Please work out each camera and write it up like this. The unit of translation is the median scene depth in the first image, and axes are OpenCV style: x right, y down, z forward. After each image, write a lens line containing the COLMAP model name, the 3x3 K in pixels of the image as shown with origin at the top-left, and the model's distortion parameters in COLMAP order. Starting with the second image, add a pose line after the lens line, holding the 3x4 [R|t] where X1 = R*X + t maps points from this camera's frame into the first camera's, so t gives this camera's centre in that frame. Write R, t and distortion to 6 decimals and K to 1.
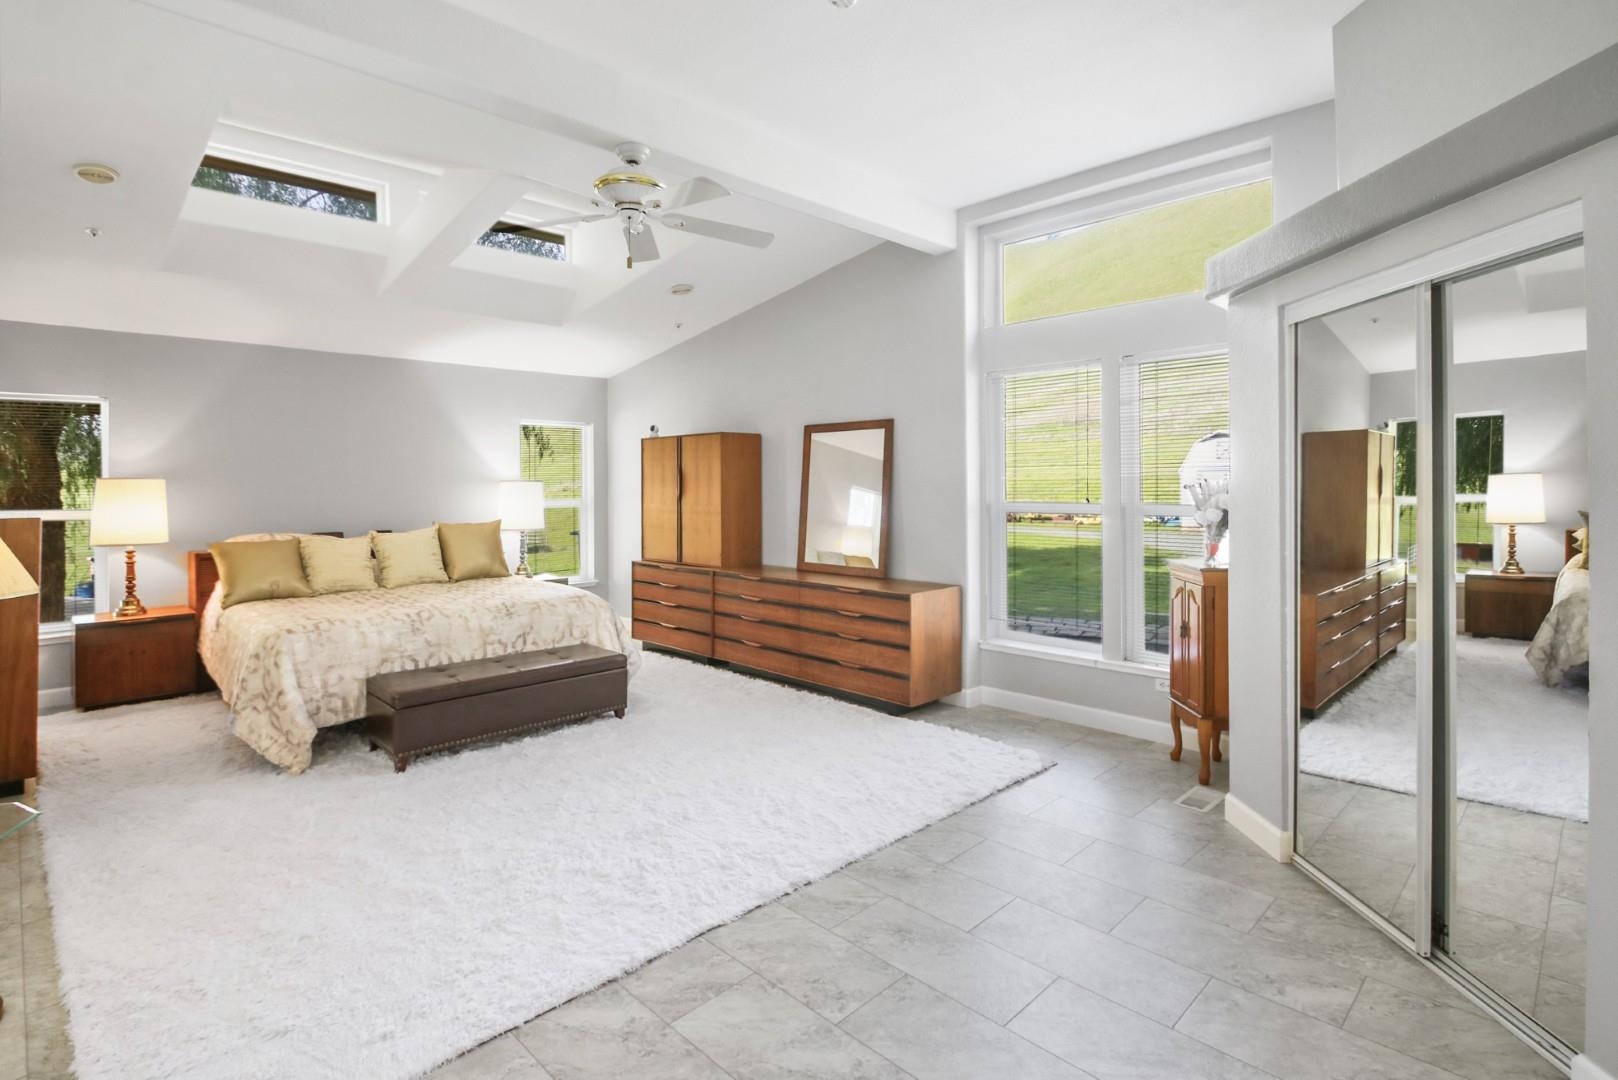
lens RADIAL K [[807.6, 0, 813.6], [0, 807.6, 477.7], [0, 0, 1]] dist [-0.000804, -0.000264]
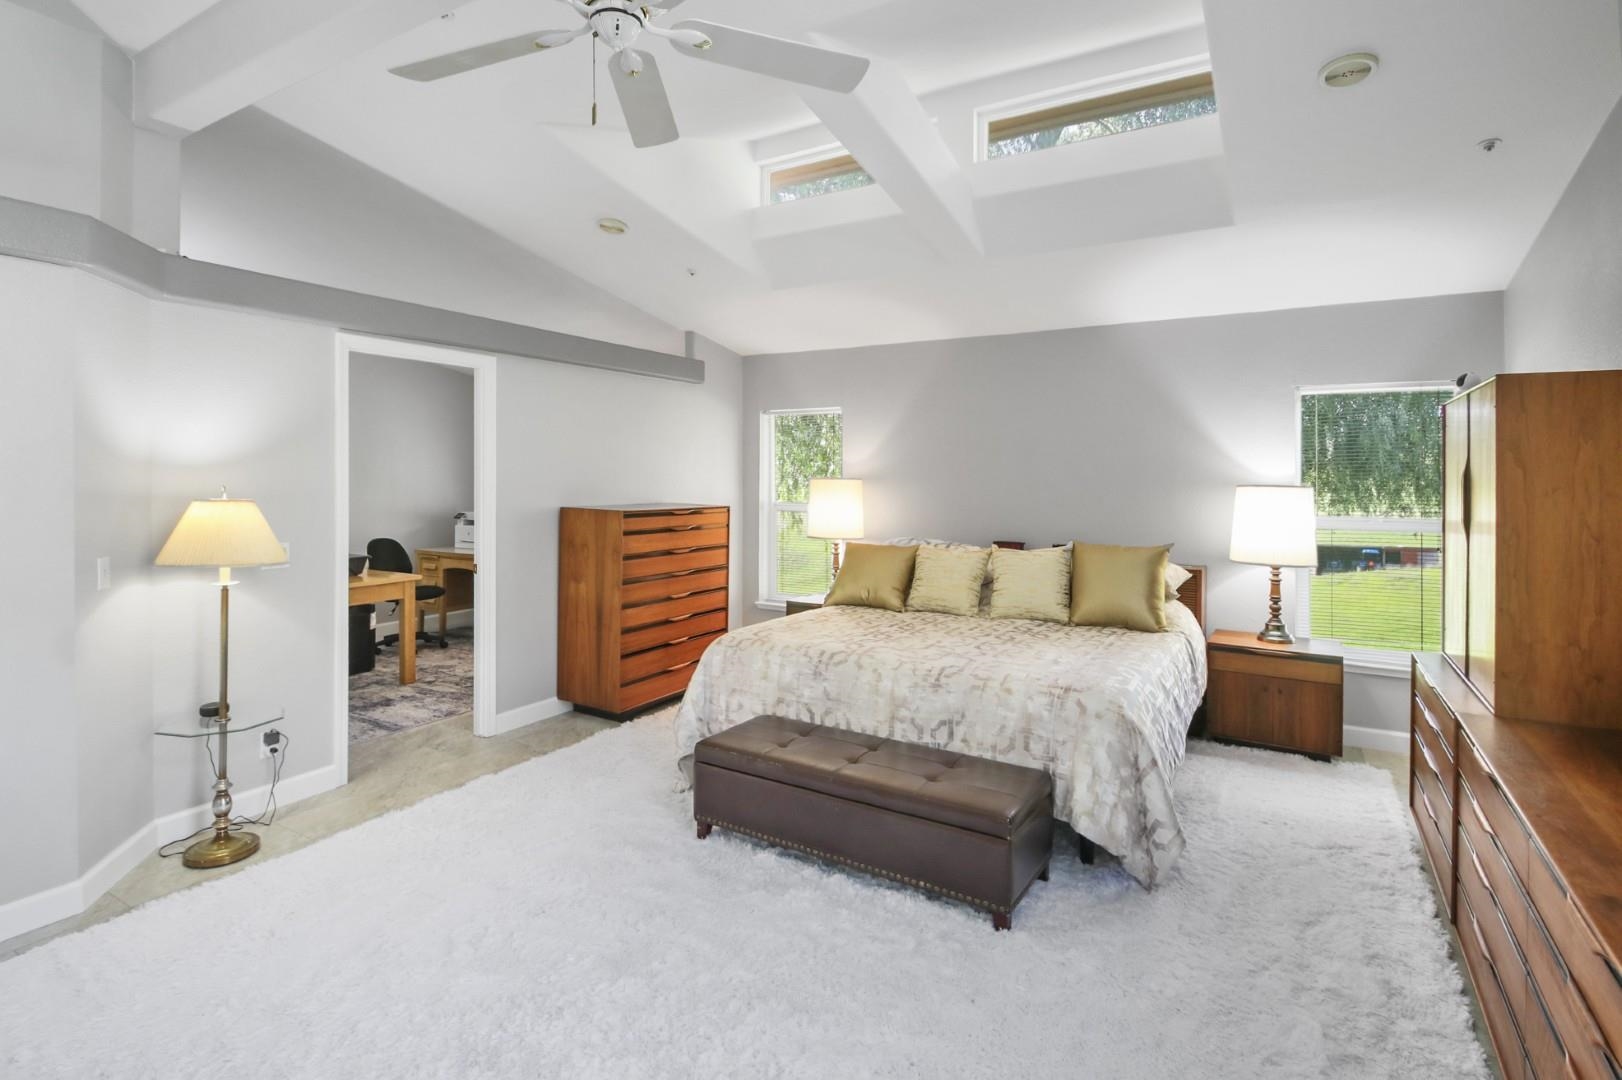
lens RADIAL K [[829.3, 0, 791.1], [0, 829.3, 466.4], [0, 0, 1]] dist [-0.004079, -0.001422]
pose [[0.224461, -0.001975, -0.974481, 0.270850], [-0.006688, 0.999971, -0.003567, -0.009904], [0.974460, 0.007318, 0.224441, 0.737324]]
